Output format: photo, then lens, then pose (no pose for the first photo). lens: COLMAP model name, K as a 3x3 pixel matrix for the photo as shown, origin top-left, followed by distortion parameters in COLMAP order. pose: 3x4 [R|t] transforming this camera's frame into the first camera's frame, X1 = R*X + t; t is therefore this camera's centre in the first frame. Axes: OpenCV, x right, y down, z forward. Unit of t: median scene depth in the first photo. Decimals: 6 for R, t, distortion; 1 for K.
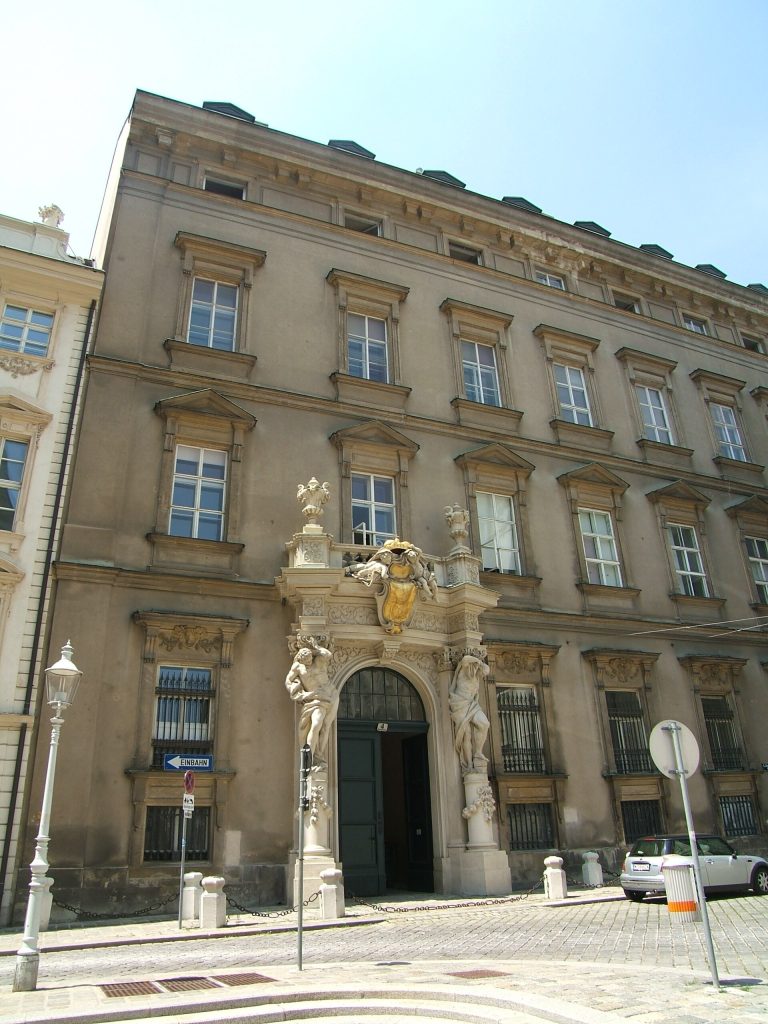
lens RADIAL K [[747.5, 0, 384.0], [0, 747.5, 512.0], [0, 0, 1]] dist [-0.081060, 0.000480]
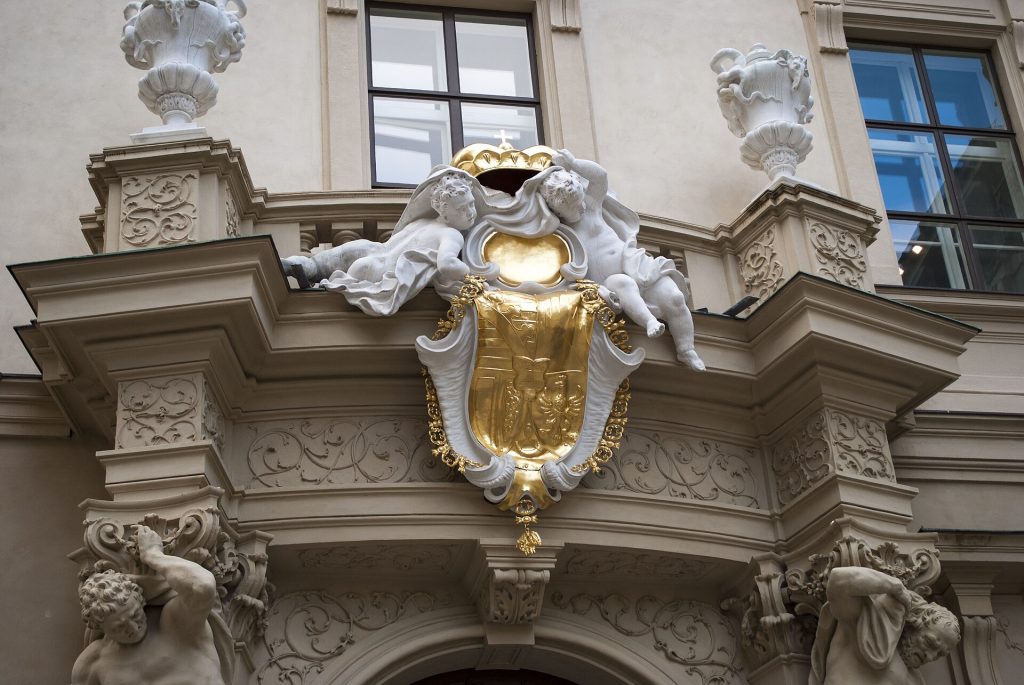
lens RADIAL K [[1784.9, 0, 512.0], [0, 1784.9, 342.5], [0, 0, 1]] dist [-0.015148, -0.056107]
pose [[0.979808, -0.137693, -0.144975, 0.096804], [0.117952, 0.983530, -0.136950, 0.185170], [0.161445, 0.117085, 0.979912, 0.425396]]
